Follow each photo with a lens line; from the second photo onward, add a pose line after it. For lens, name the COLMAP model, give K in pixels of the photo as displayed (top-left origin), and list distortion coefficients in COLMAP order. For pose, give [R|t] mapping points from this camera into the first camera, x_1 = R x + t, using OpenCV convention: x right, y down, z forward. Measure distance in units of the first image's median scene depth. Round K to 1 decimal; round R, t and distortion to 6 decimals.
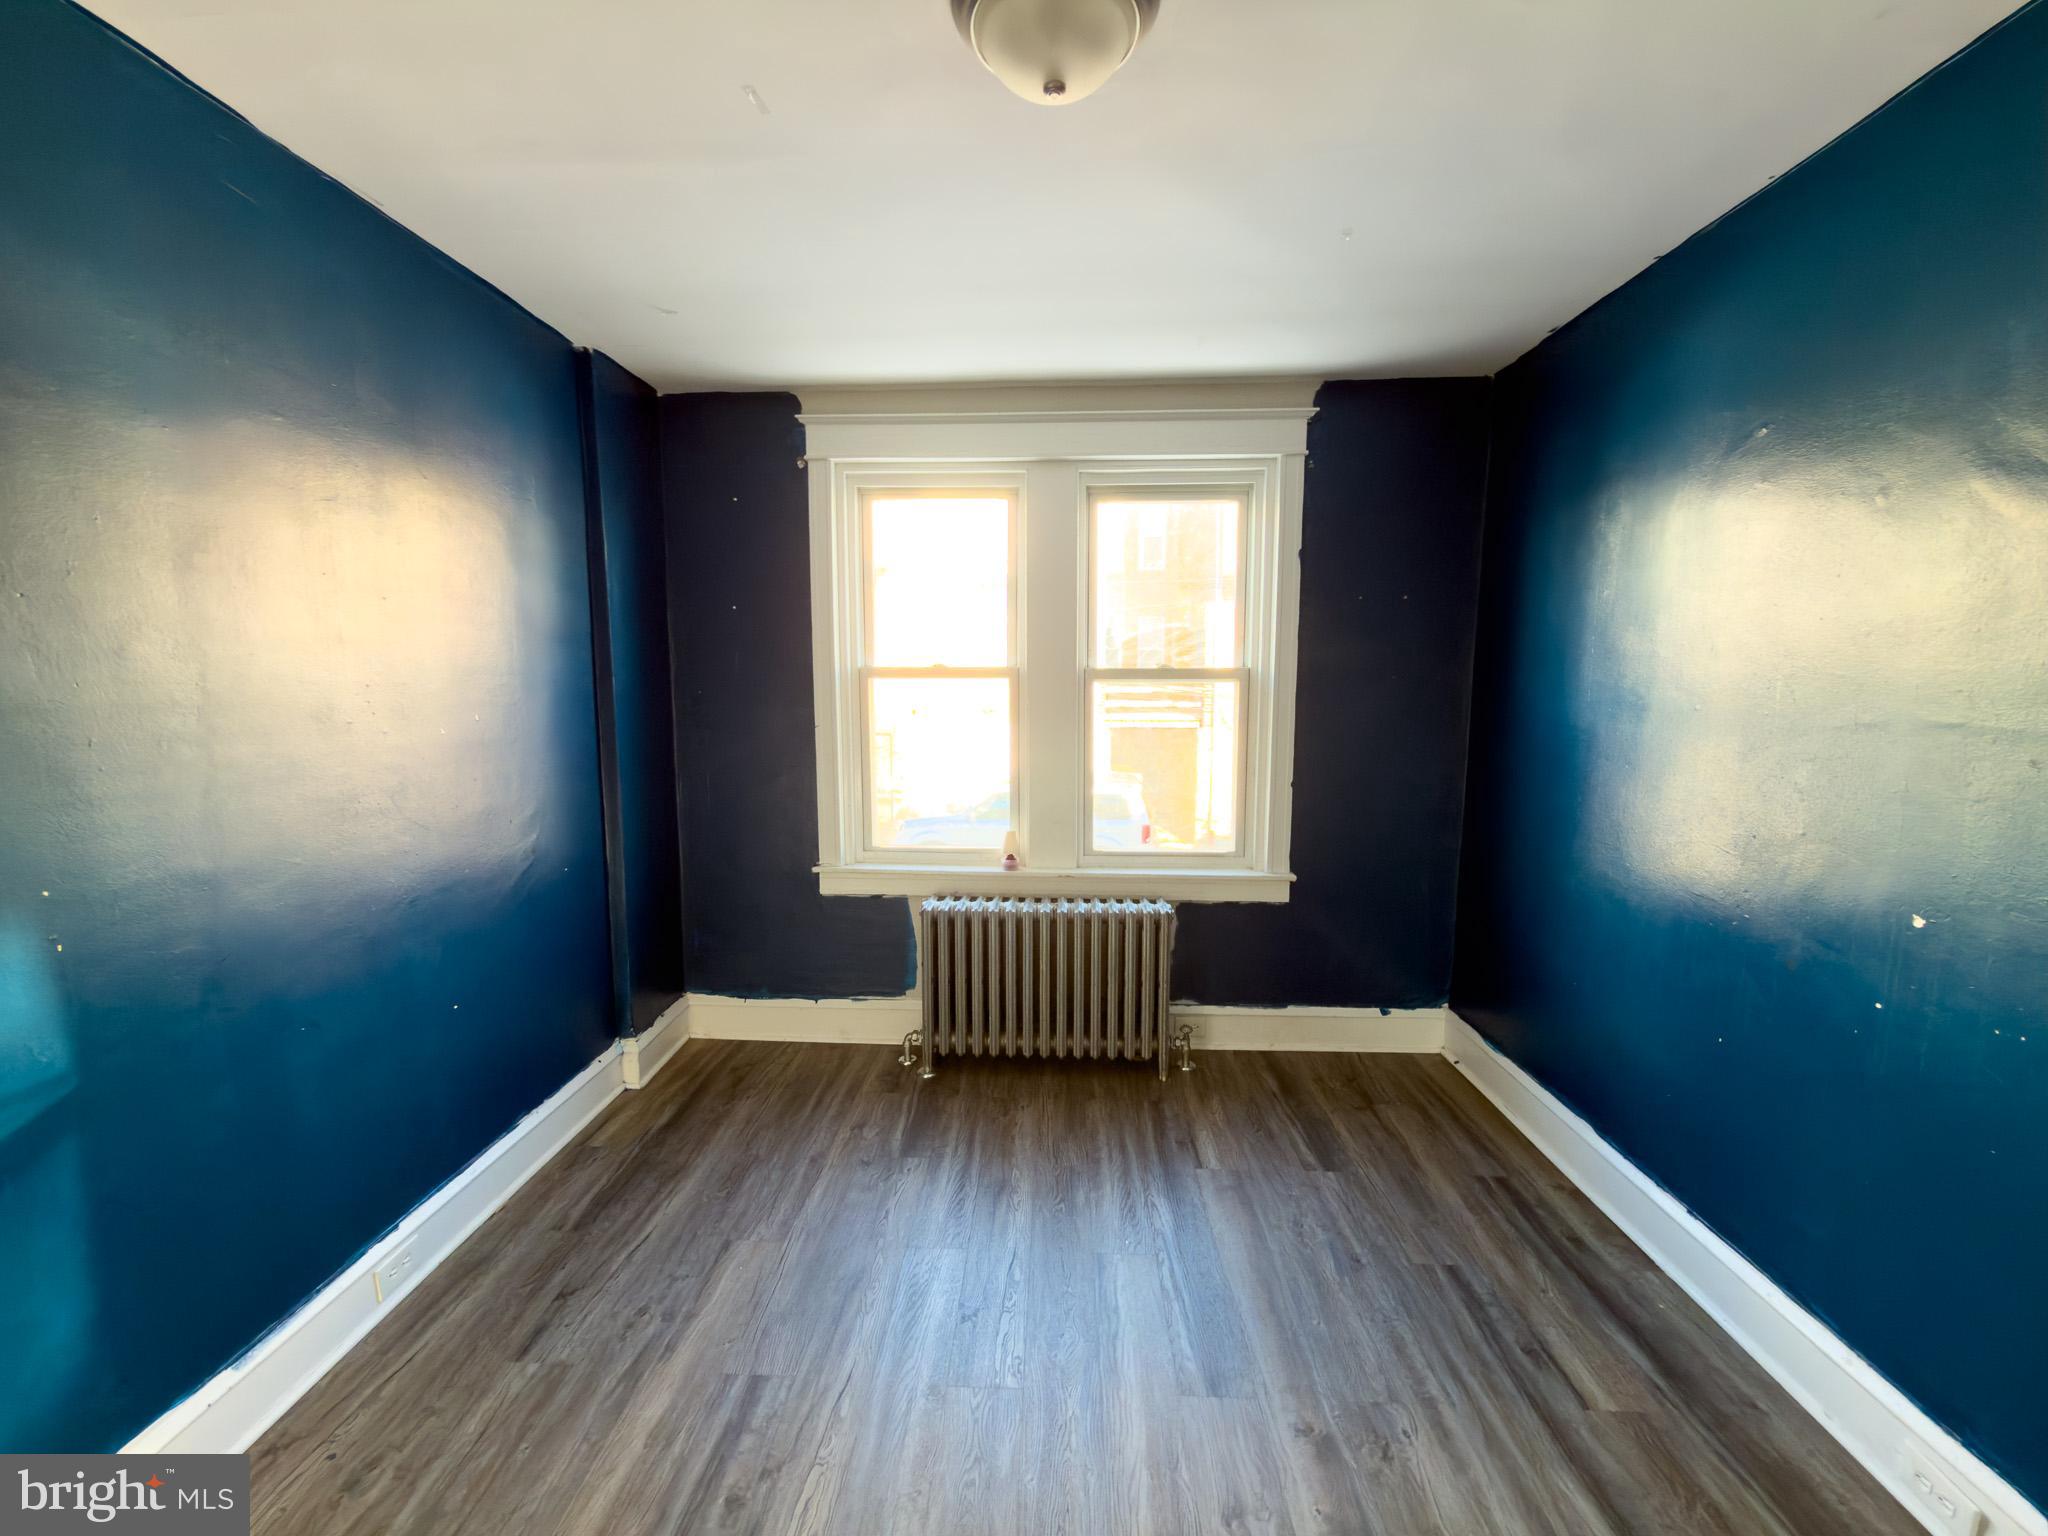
lens RADIAL K [[813.3, 0, 1022.9], [0, 813.3, 766.3], [0, 0, 1]] dist [-0.000354, -0.000080]
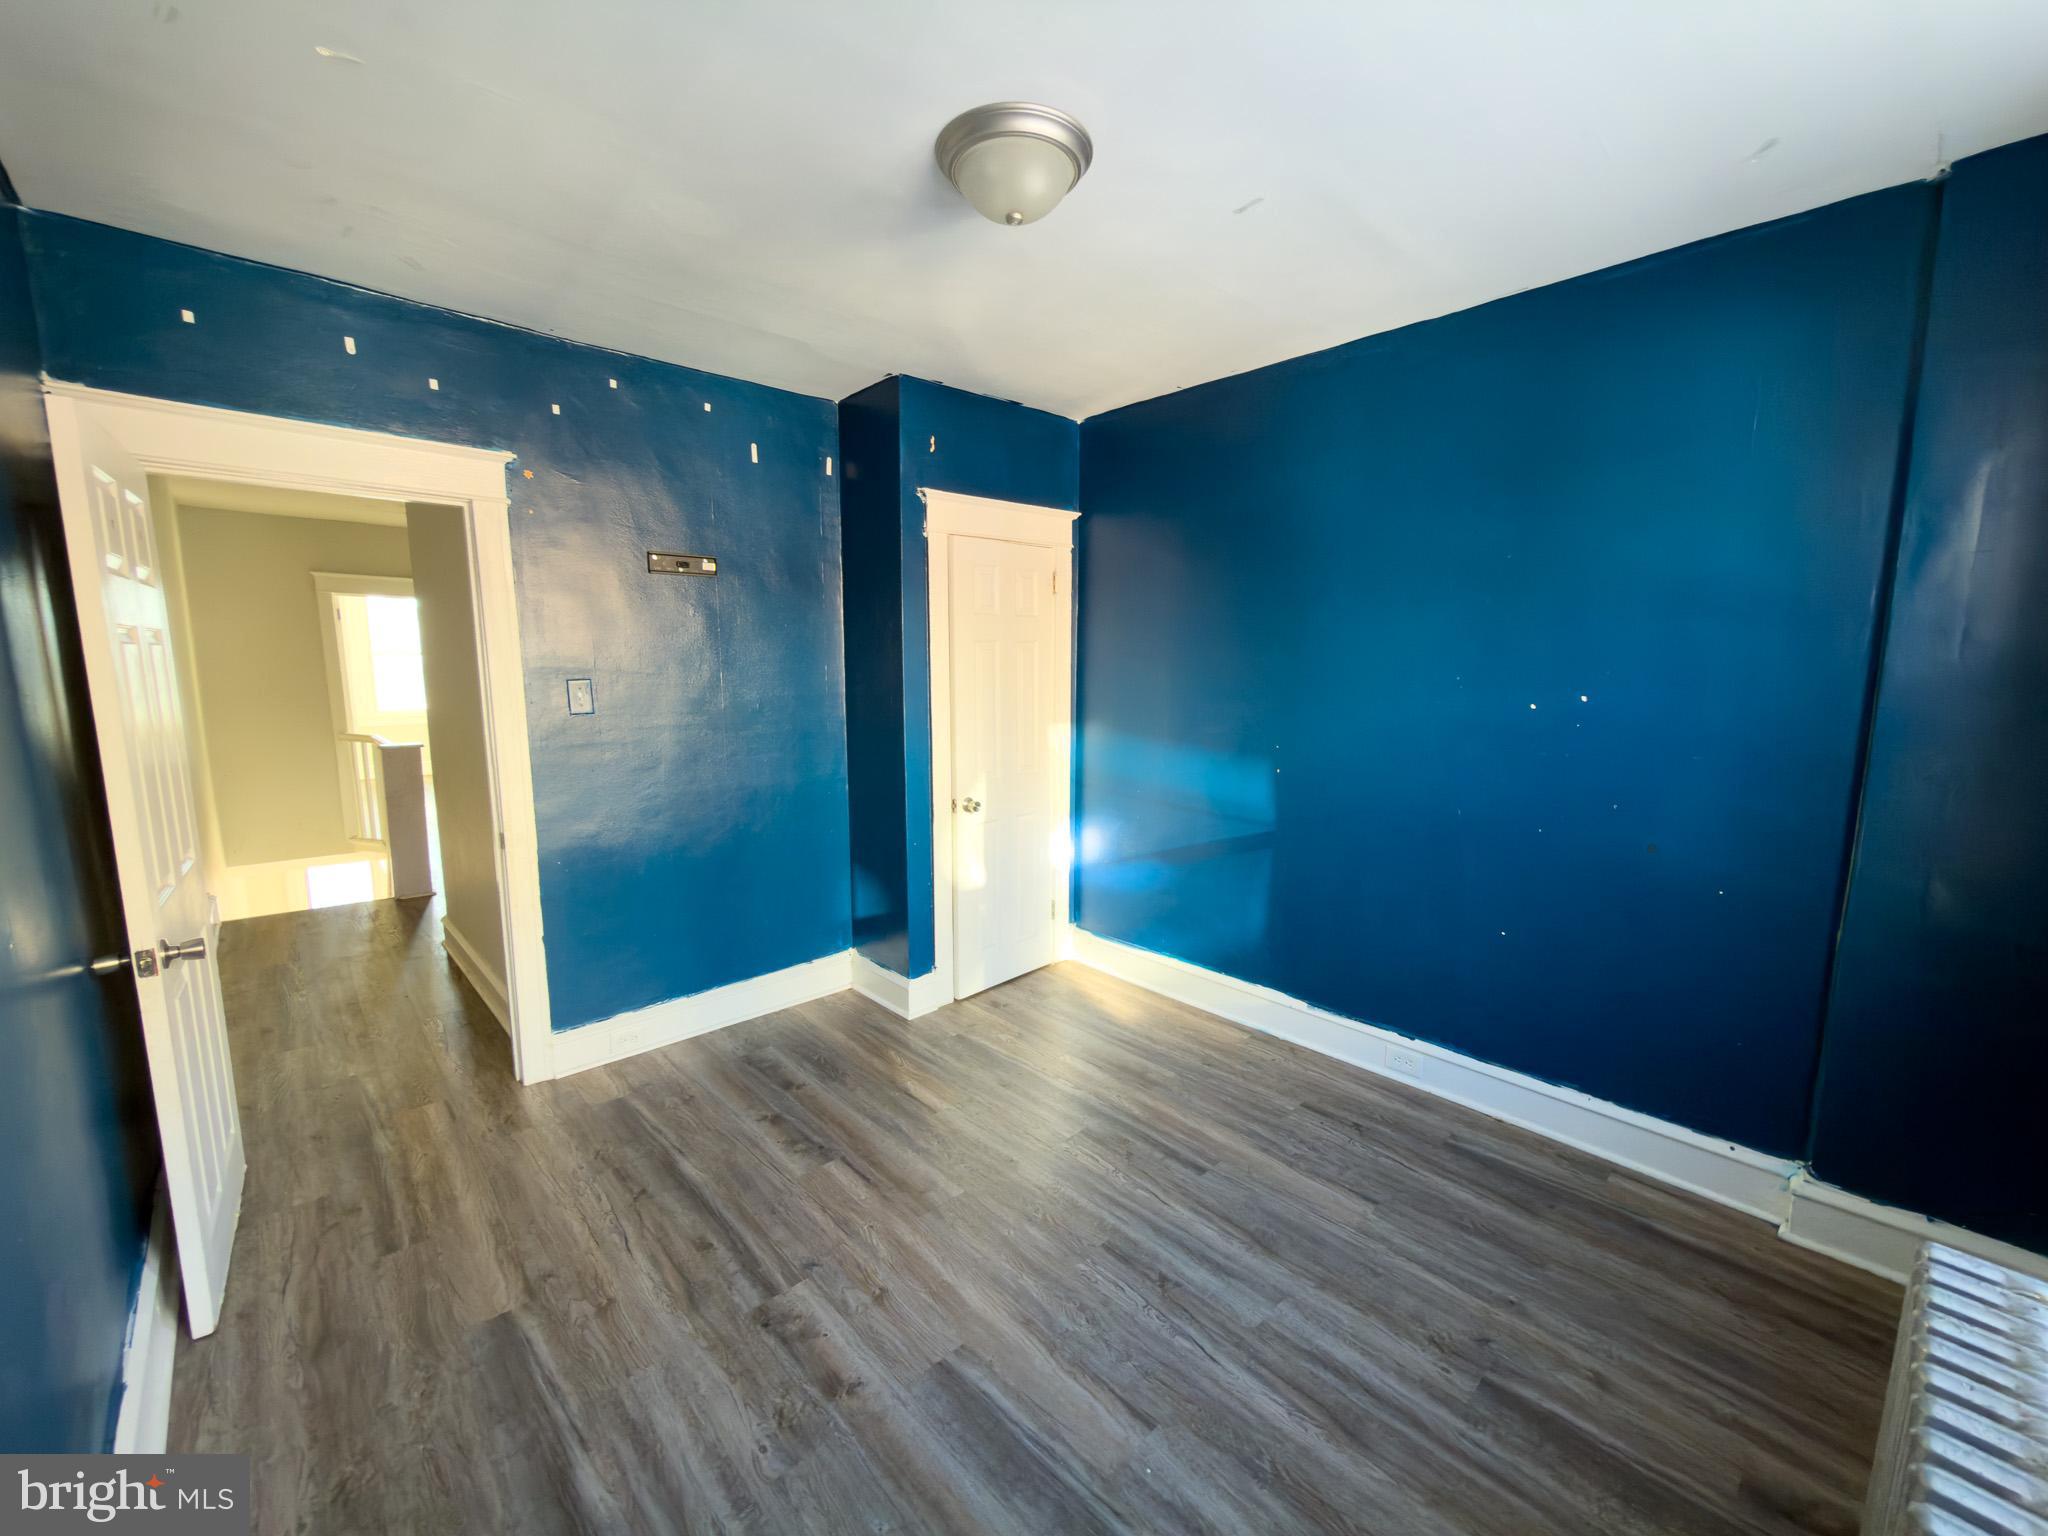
lens RADIAL K [[813.3, 0, 1022.9], [0, 813.3, 766.3], [0, 0, 1]] dist [-0.000354, -0.000080]
pose [[-0.703197, 0.096321, -0.704440, 0.739767], [-0.080466, 0.973634, 0.213452, -0.171673], [0.706427, 0.206783, -0.676906, 1.470879]]
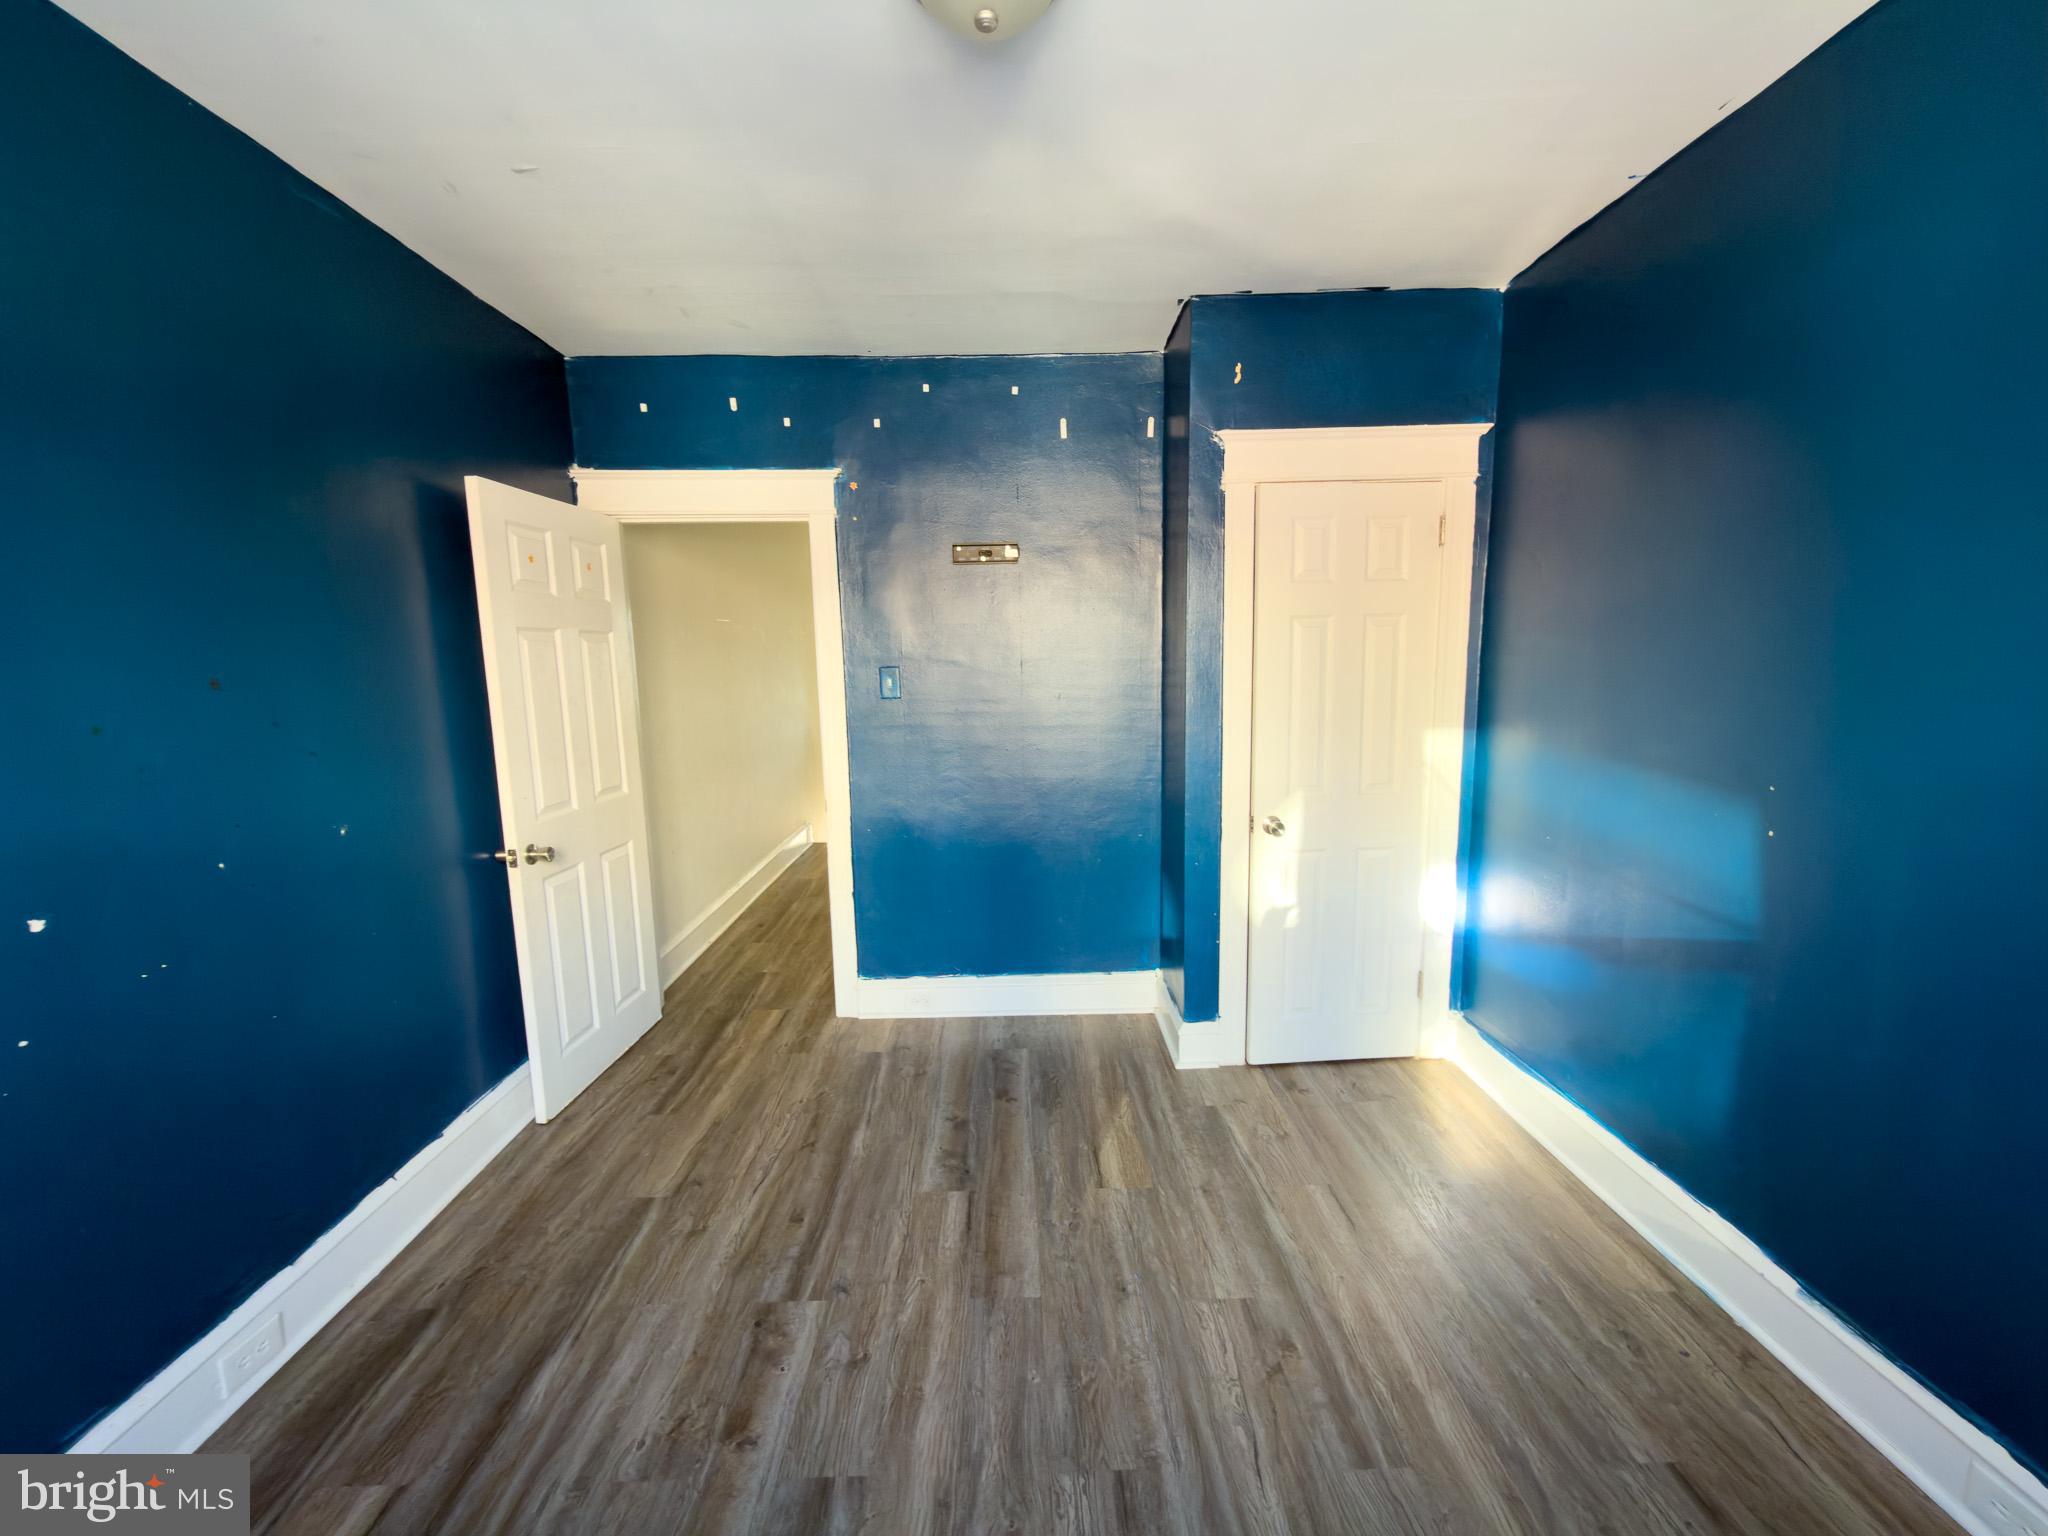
lens RADIAL K [[813.3, 0, 1022.9], [0, 813.3, 766.3], [0, 0, 1]] dist [-0.000354, -0.000080]
pose [[-0.998141, 0.026136, -0.055060, 0.051071], [0.011801, 0.969170, 0.246110, -0.148974], [0.059795, 0.245003, -0.967677, 1.510388]]
